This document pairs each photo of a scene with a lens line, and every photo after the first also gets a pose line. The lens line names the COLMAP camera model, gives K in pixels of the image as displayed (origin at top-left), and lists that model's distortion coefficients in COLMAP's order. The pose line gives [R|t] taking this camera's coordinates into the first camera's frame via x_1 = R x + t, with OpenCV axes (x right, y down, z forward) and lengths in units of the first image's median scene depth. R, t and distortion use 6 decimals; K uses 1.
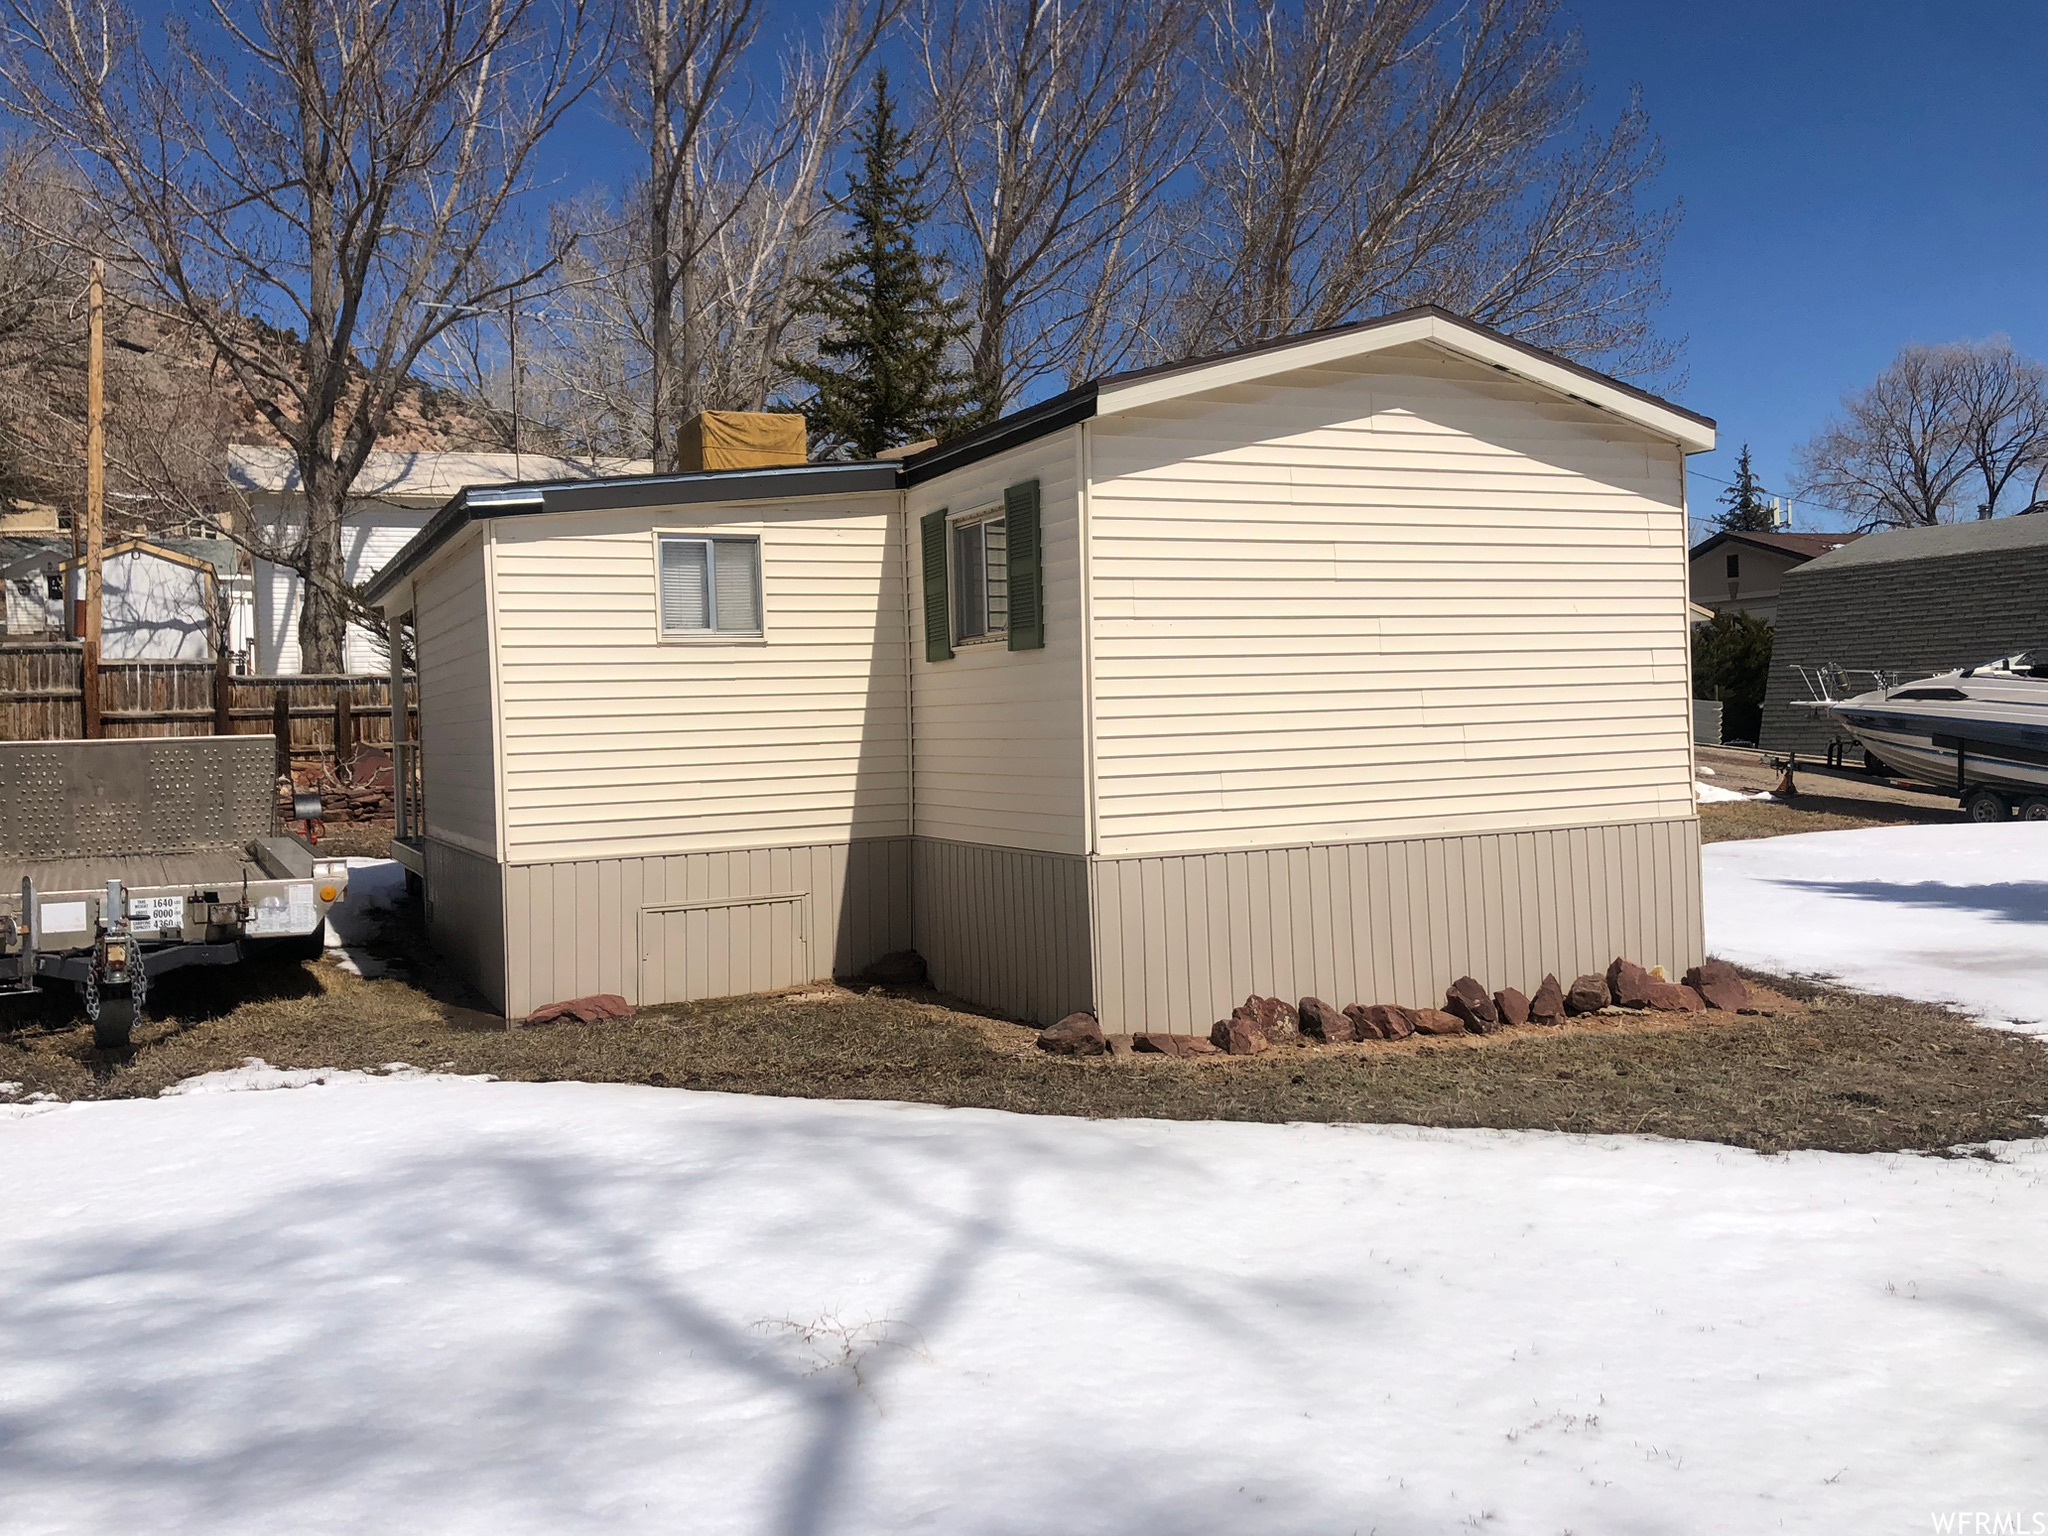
lens RADIAL K [[1736.6, 0, 1038.8], [0, 1736.6, 743.9], [0, 0, 1]] dist [0.043311, -0.030234]
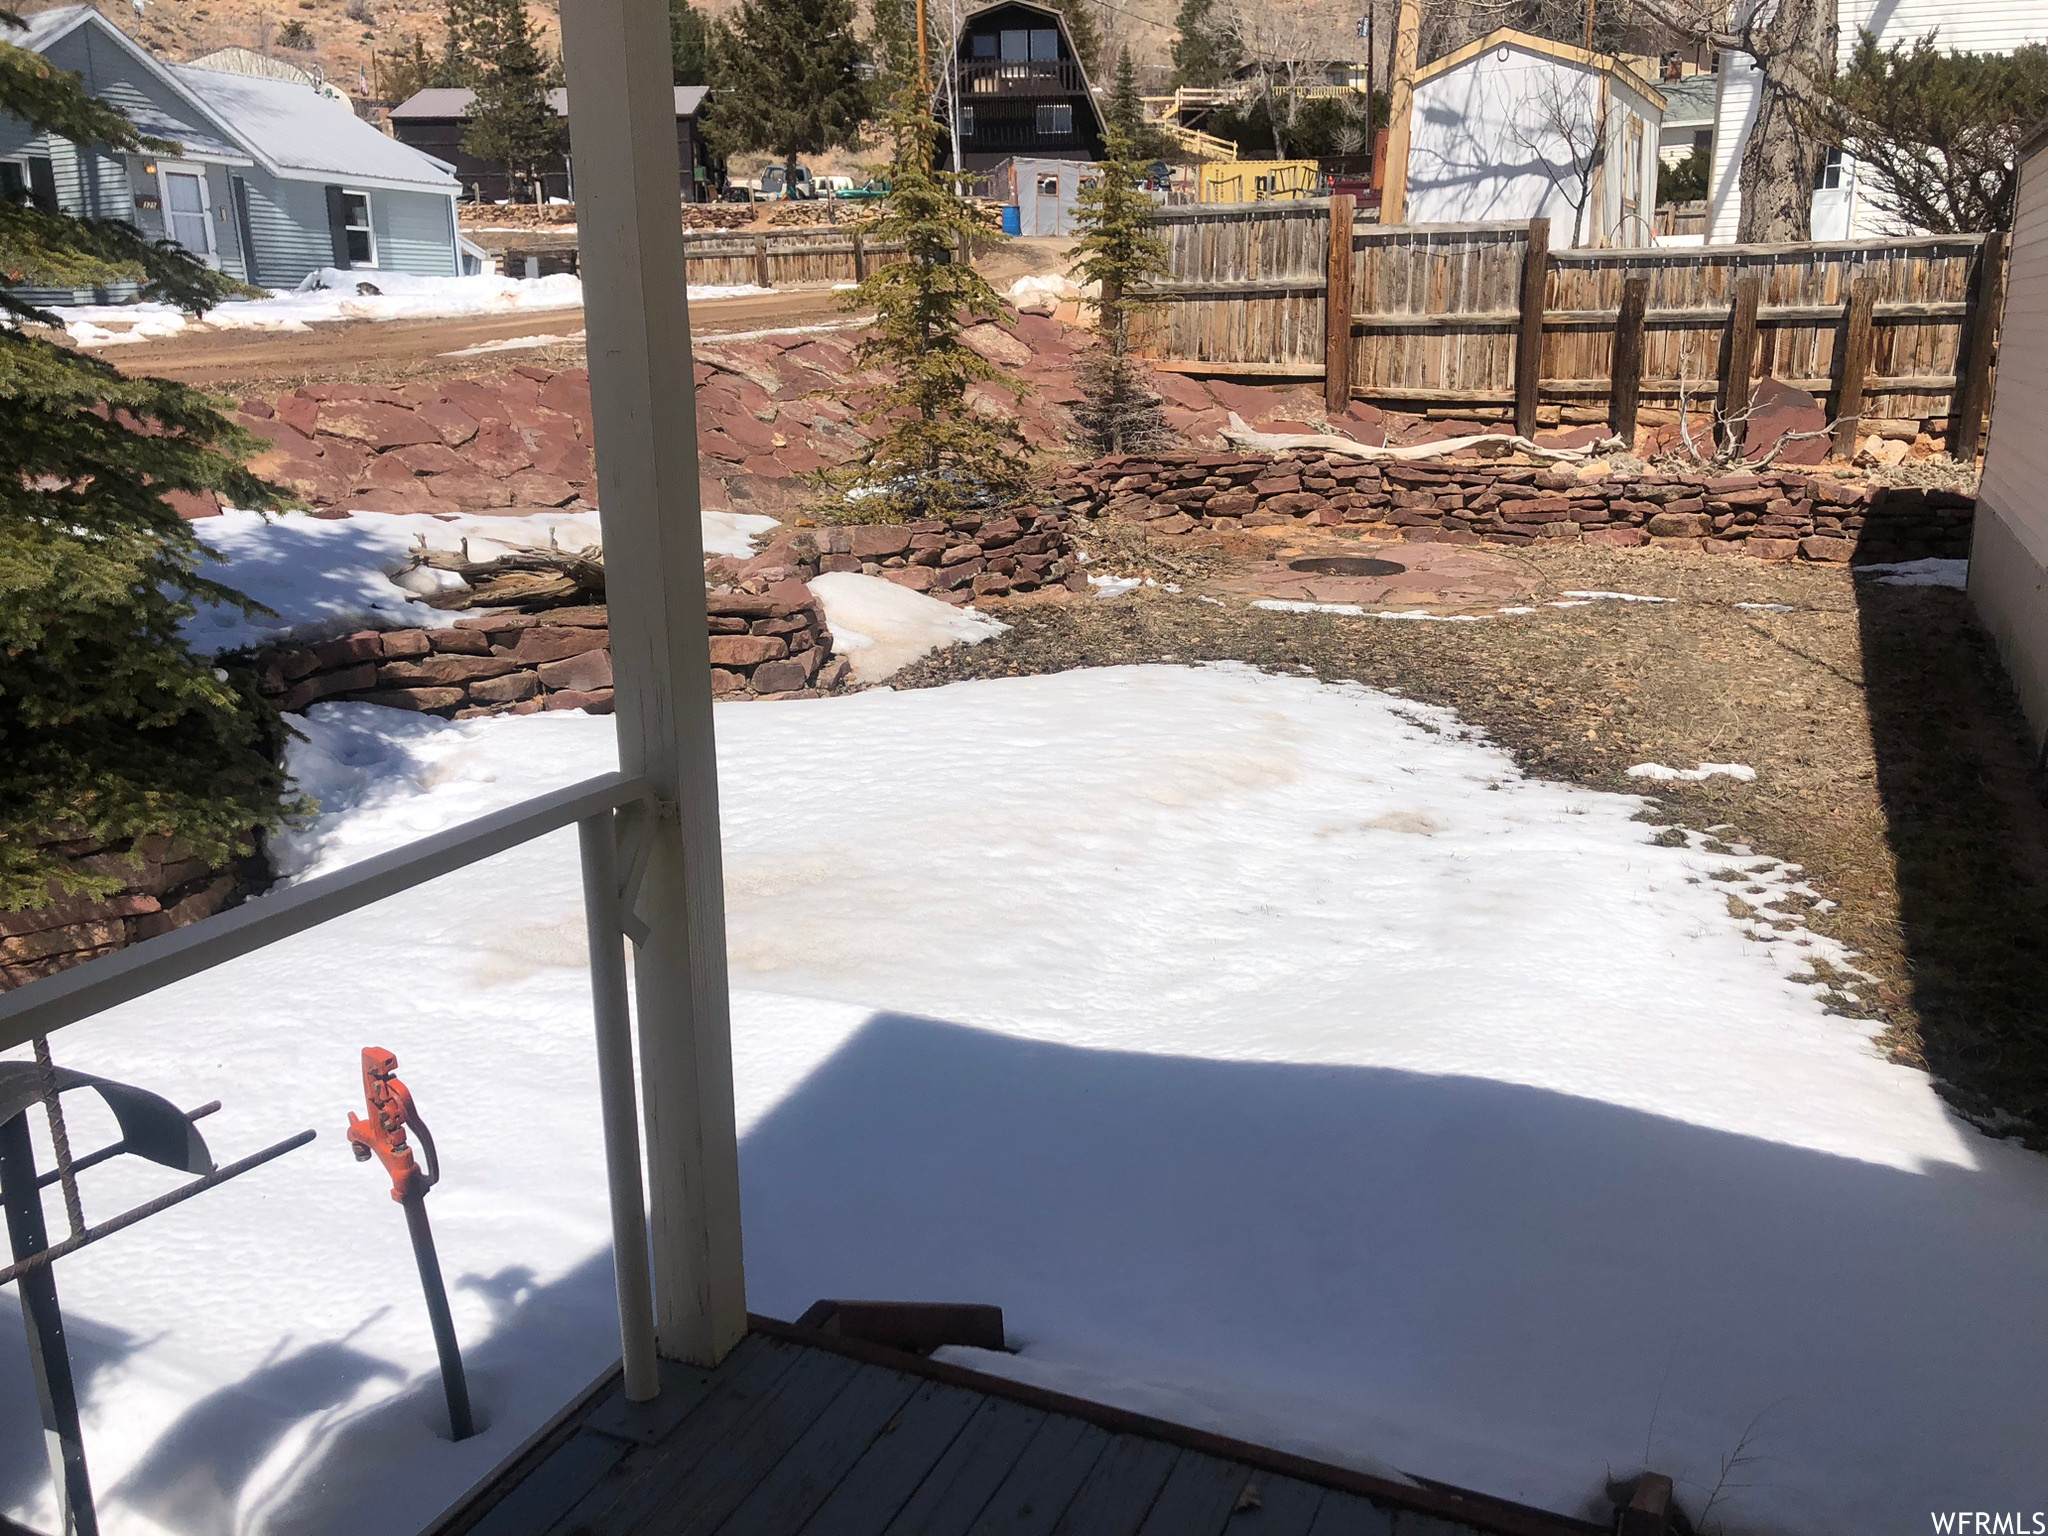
lens RADIAL K [[1668.2, 0, 1021.8], [0, 1668.2, 764.1], [0, 0, 1]] dist [0.037364, -0.044129]
pose [[0.640806, 0.213732, -0.737351, -0.137109], [-0.019532, 0.964692, 0.262655, -0.017871], [0.767454, -0.153909, 0.622356, 0.507528]]
